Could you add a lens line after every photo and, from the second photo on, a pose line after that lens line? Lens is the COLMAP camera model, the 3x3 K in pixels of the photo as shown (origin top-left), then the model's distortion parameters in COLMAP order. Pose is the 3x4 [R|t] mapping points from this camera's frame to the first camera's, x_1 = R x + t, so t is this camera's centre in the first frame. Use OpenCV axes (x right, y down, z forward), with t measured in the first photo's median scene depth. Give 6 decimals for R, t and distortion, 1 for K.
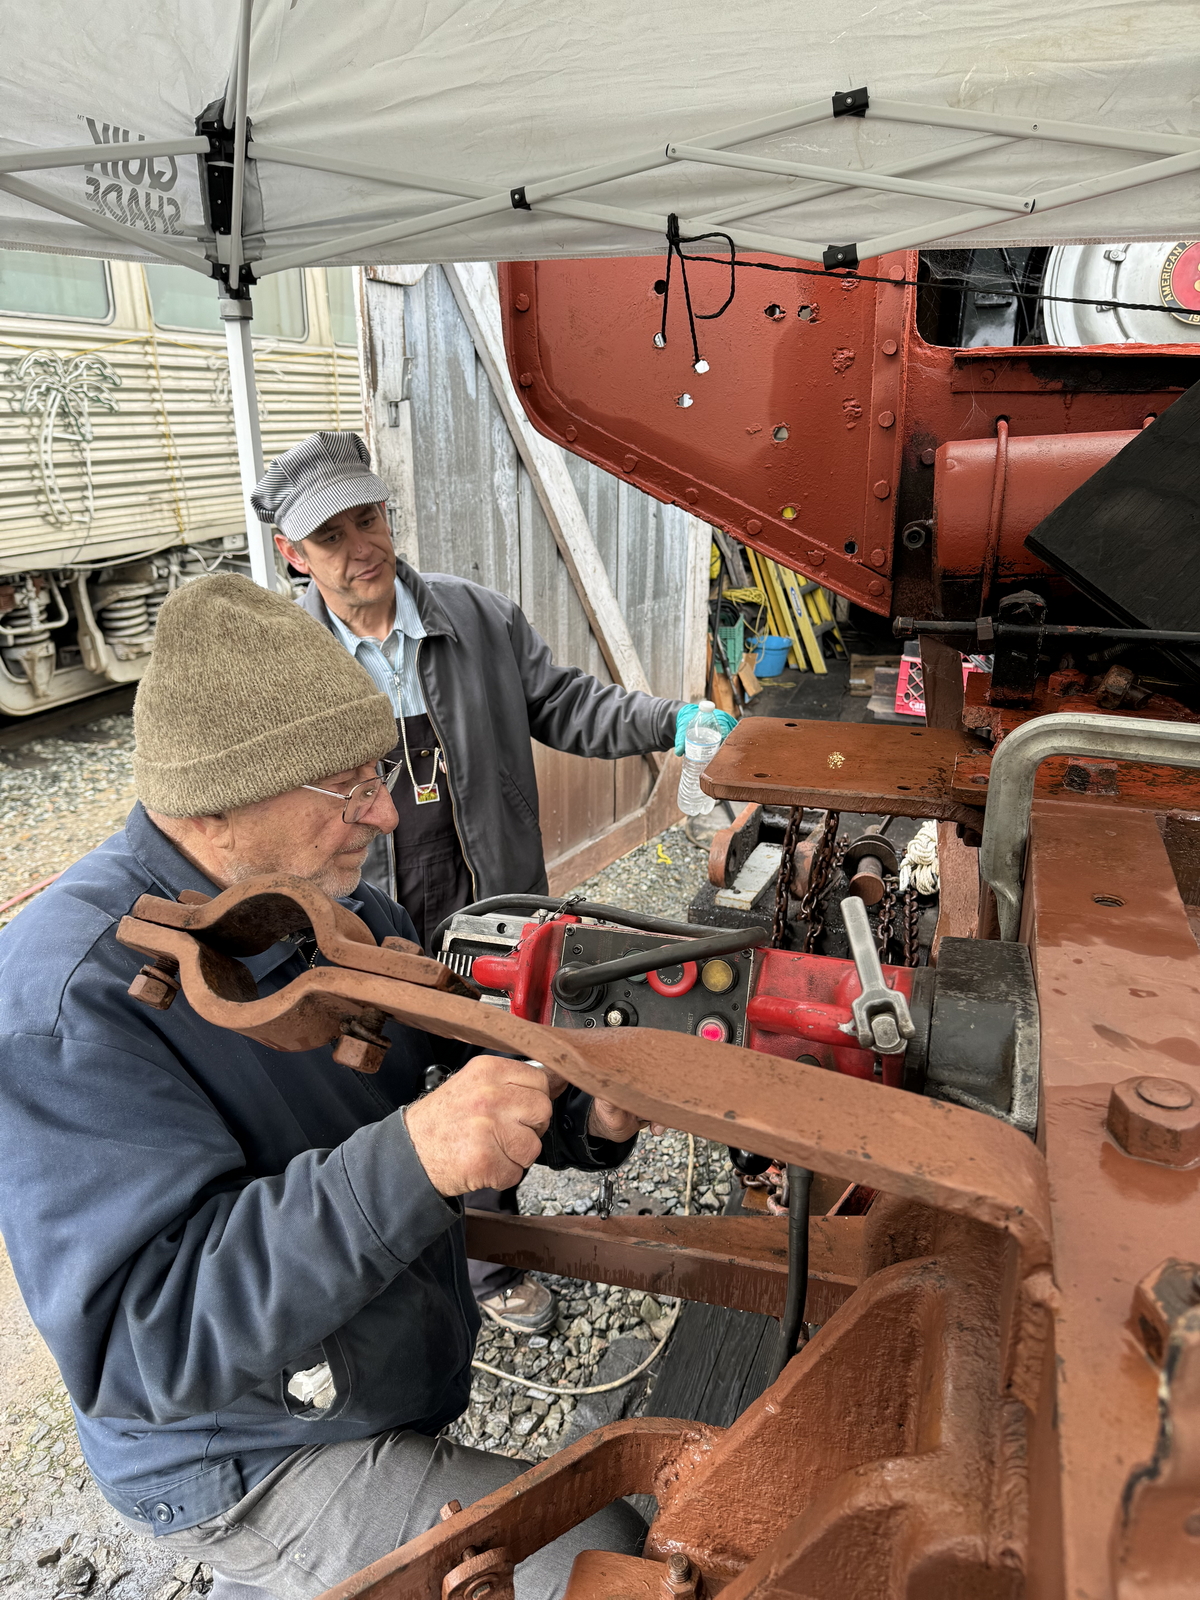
lens RADIAL K [[1127.6, 0, 598.2], [0, 1127.6, 807.2], [0, 0, 1]] dist [0.042290, -0.056212]
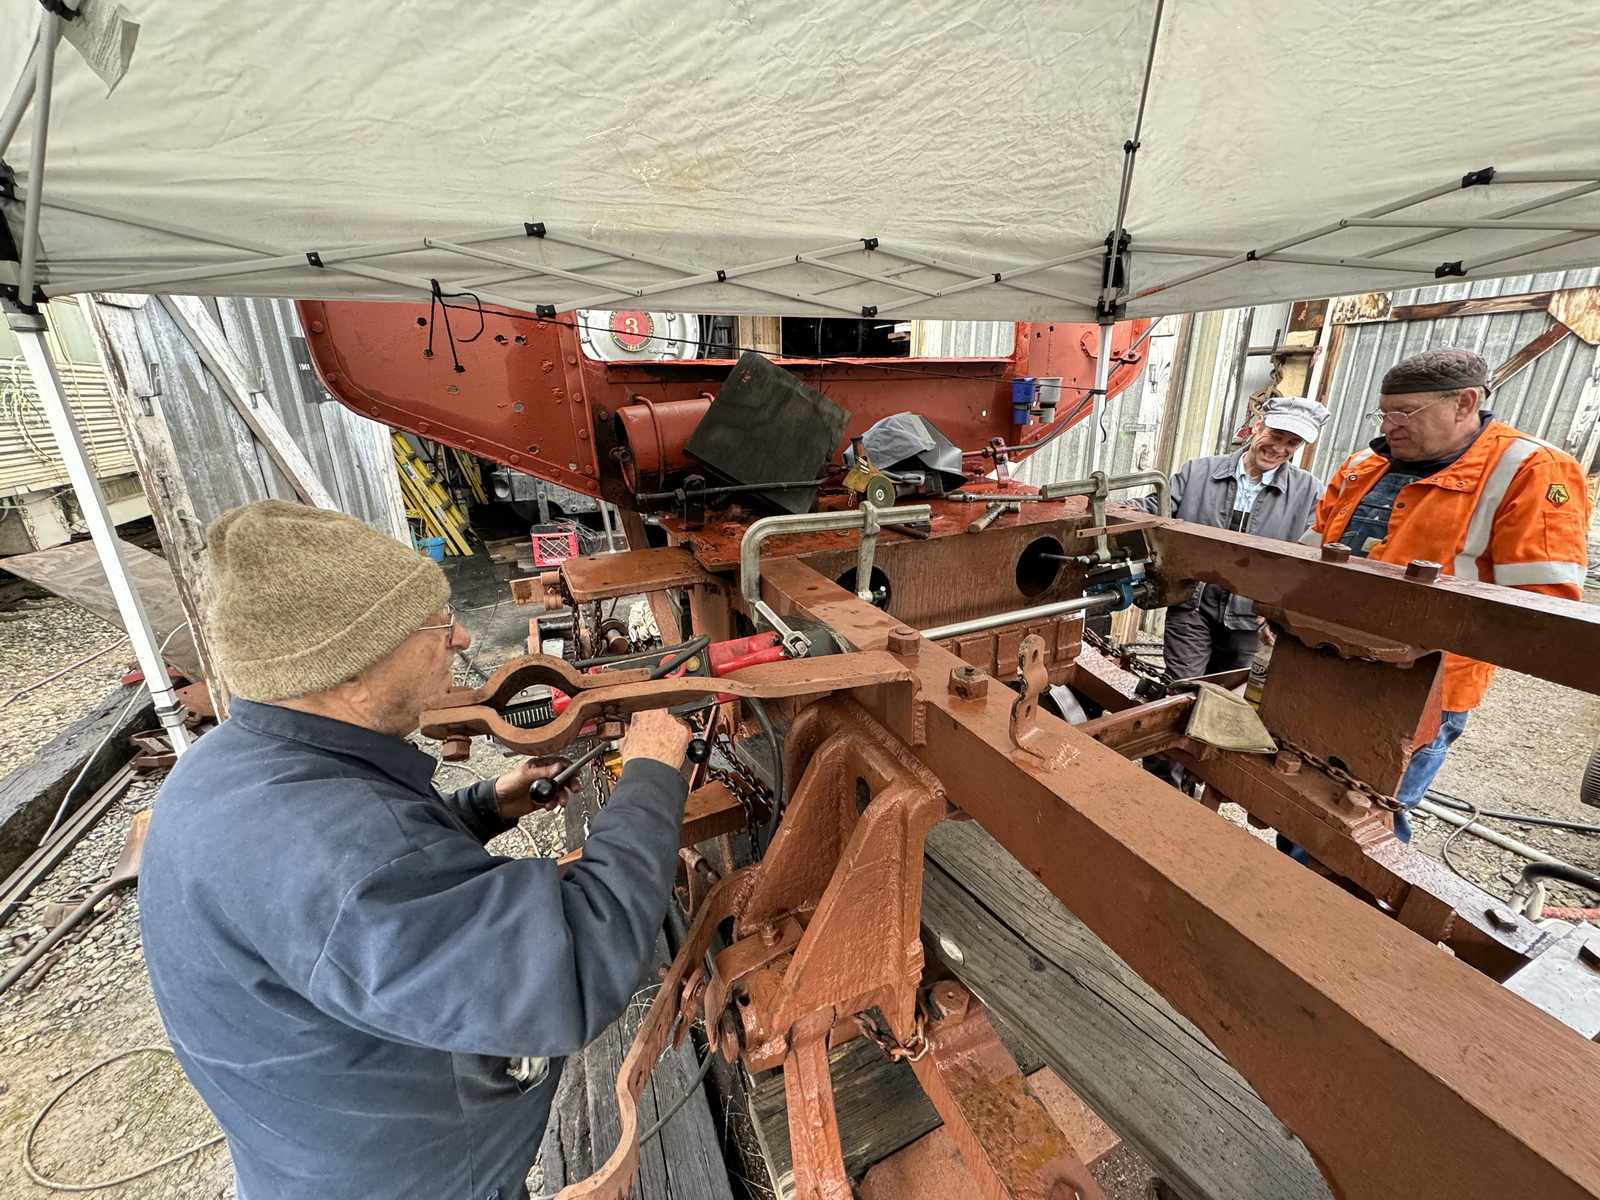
lens RADIAL K [[636.6, 0, 800.5], [0, 636.6, 597.9], [0, 0, 1]] dist [-0.001930, 0.000096]
pose [[0.735837, -0.225643, 0.638459, -0.236933], [0.243947, 0.967874, 0.060910, 0.007287], [-0.631692, 0.110930, 0.767242, -0.009807]]
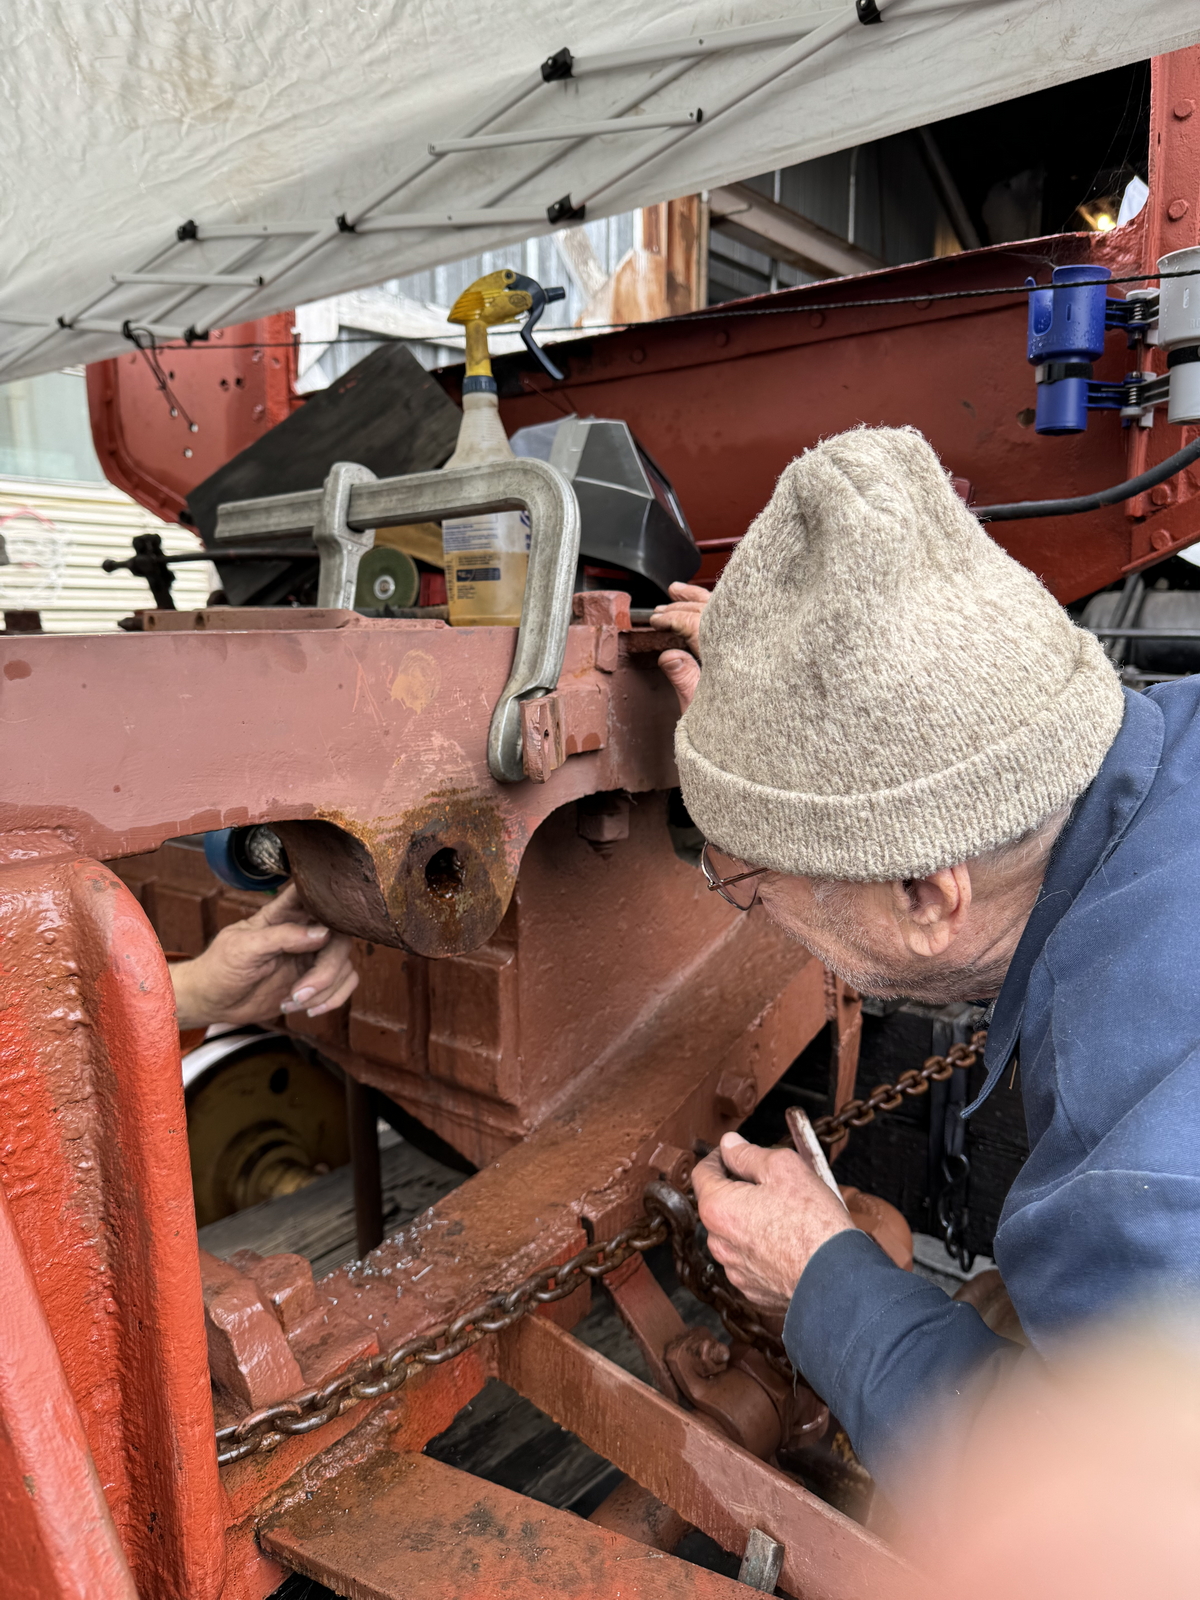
lens RADIAL K [[1127.6, 0, 608.0], [0, 1127.6, 801.5], [0, 0, 1]] dist [0.042290, -0.056212]
pose [[0.941590, 0.048977, -0.333182, 1.120693], [-0.108809, 0.980547, -0.163364, 0.239019], [0.318699, 0.190075, 0.928602, -0.024755]]
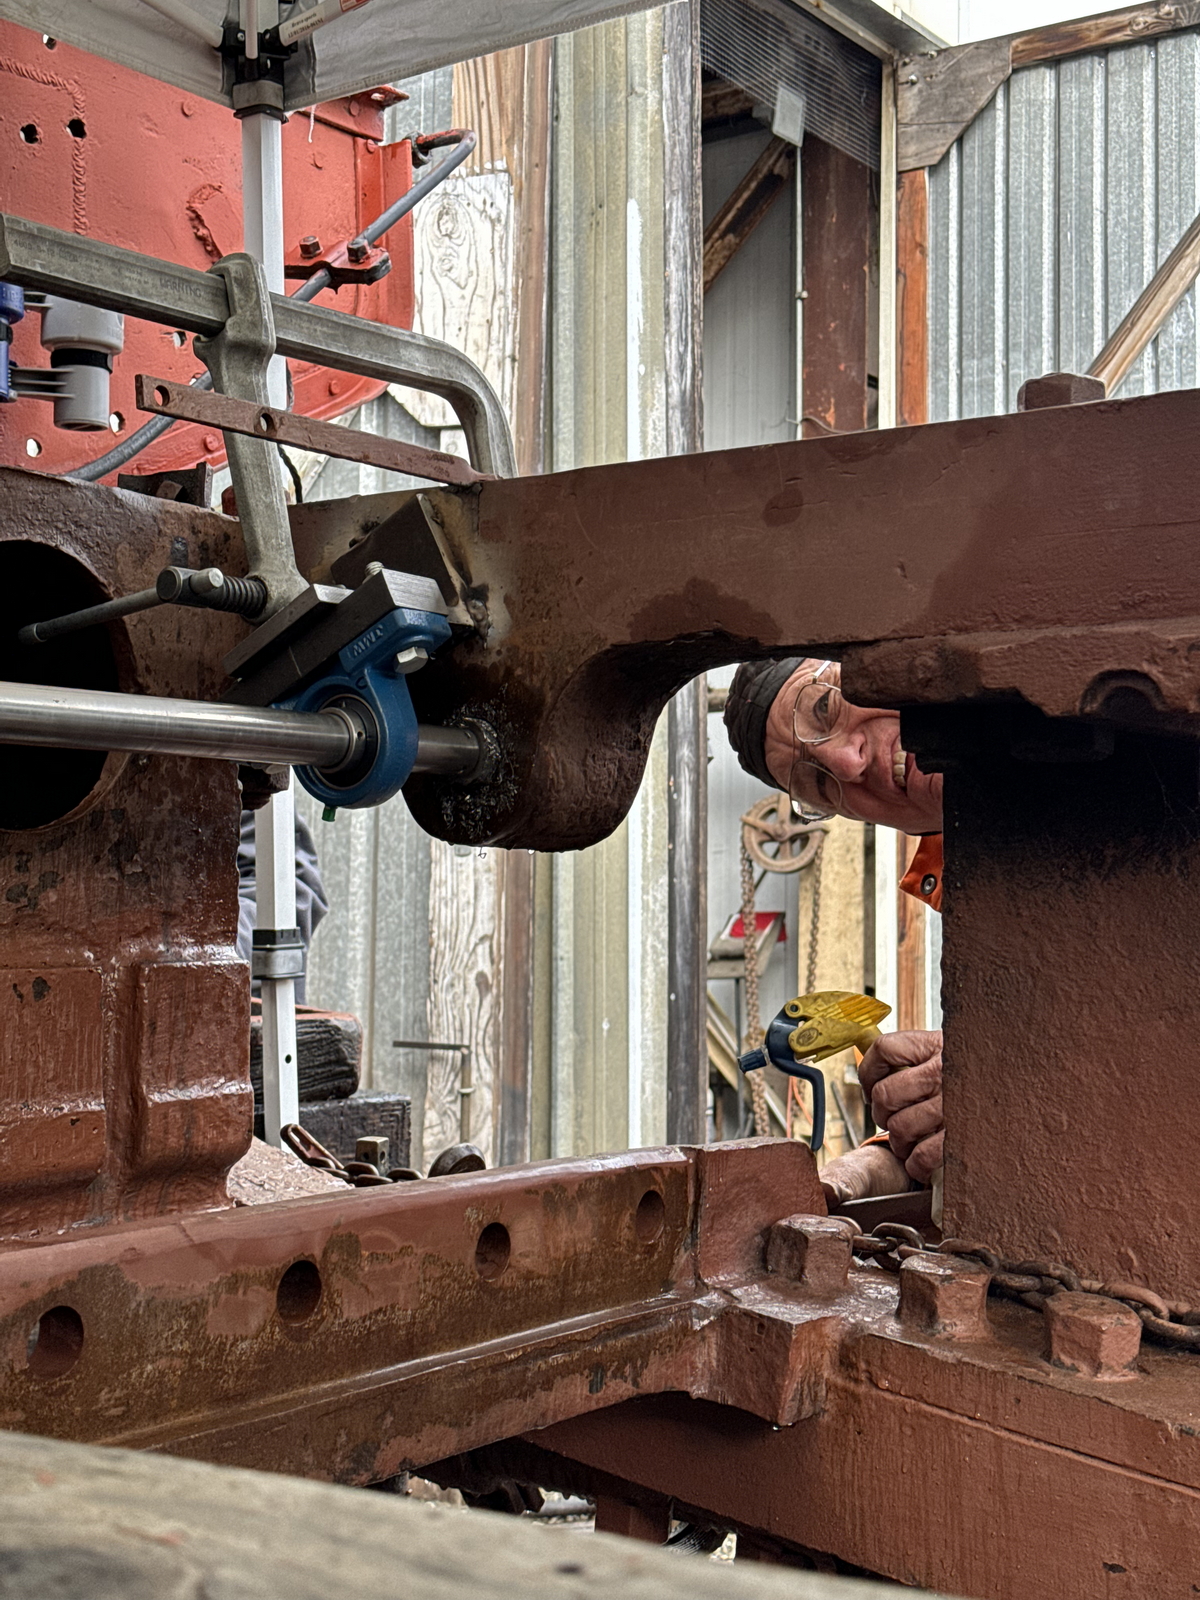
lens RADIAL K [[2227.5, 0, 597.7], [0, 2227.5, 755.9], [0, 0, 1]] dist [0.134677, 0.000000]
pose [[0.297266, 0.071111, 0.952143, 0.037463], [0.316869, 0.933357, -0.168637, 0.354074], [-0.900681, 0.351835, 0.254922, 0.164030]]
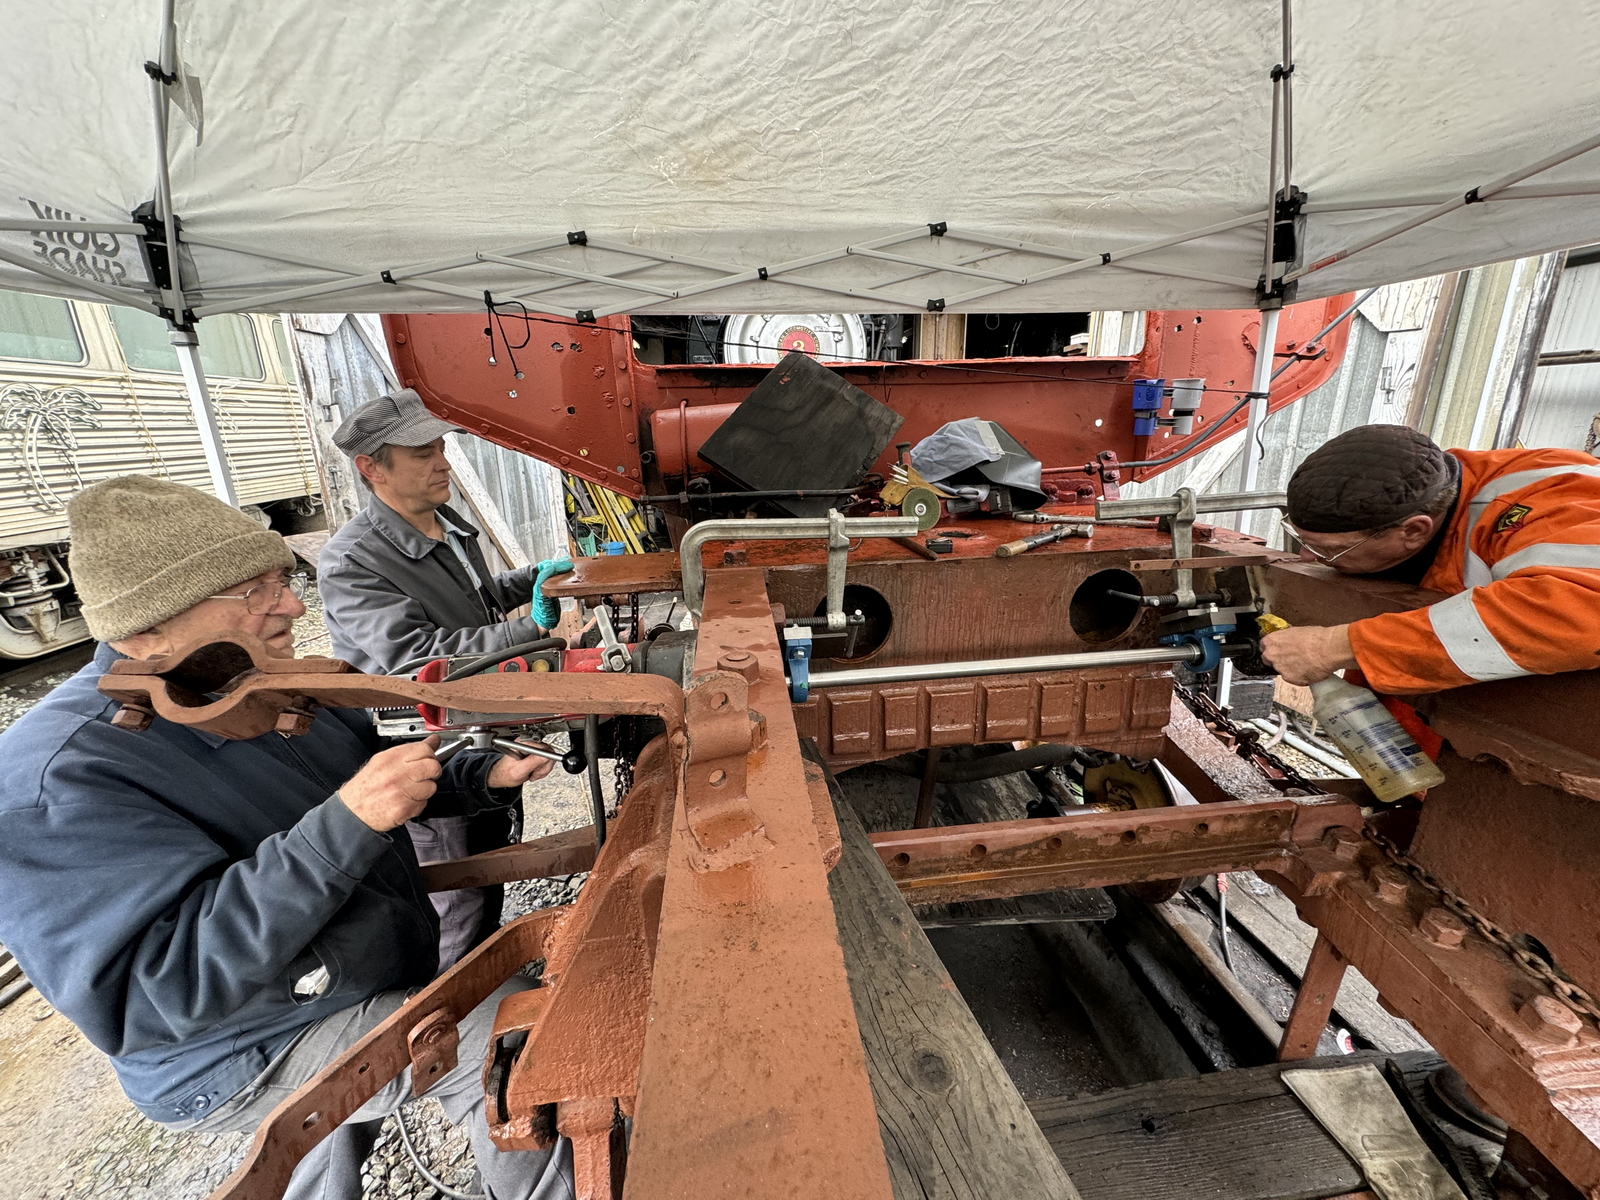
lens RADIAL K [[636.6, 0, 799.6], [0, 636.6, 598.8], [0, 0, 1]] dist [-0.001930, 0.000096]
pose [[0.907089, -0.133933, 0.399063, 0.046756], [0.160824, 0.986379, -0.034513, 0.074193], [-0.389005, 0.095485, 0.916274, -0.070566]]
